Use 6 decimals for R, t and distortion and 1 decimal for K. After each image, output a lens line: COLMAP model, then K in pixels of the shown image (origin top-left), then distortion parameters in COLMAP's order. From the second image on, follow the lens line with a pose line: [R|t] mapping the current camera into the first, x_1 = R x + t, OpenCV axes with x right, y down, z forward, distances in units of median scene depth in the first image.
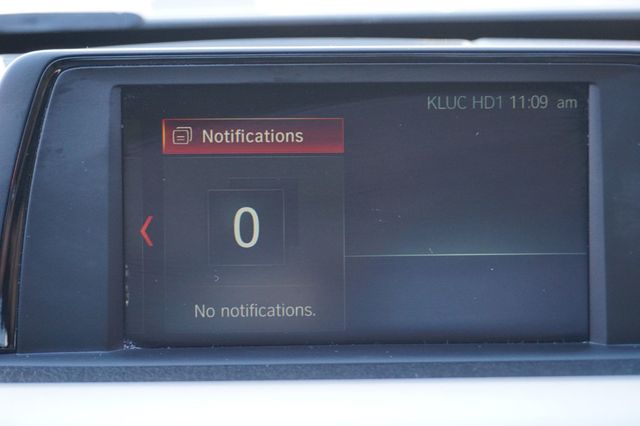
lens RADIAL K [[1106.0, 0, 324.1], [0, 1106.0, 208.4], [0, 0, 1]] dist [0.013072, 0.000000]
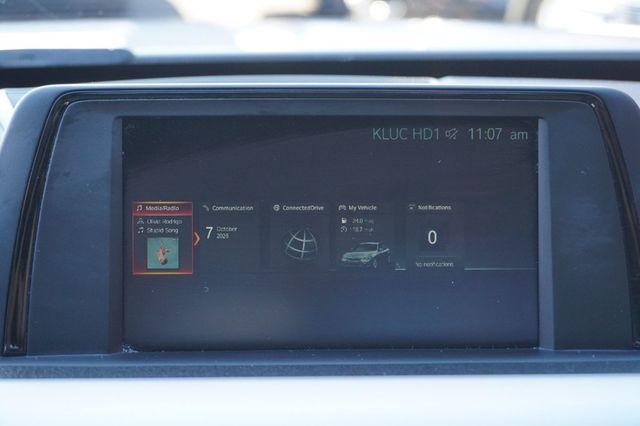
lens RADIAL K [[1106.0, 0, 323.0], [0, 1106.0, 217.8], [0, 0, 1]] dist [0.013072, 0.000000]
pose [[0.999754, 0.005124, 0.021572, -0.003982], [-0.004660, 0.999758, -0.021509, 0.014474], [-0.021677, 0.021403, 0.999536, -0.122421]]
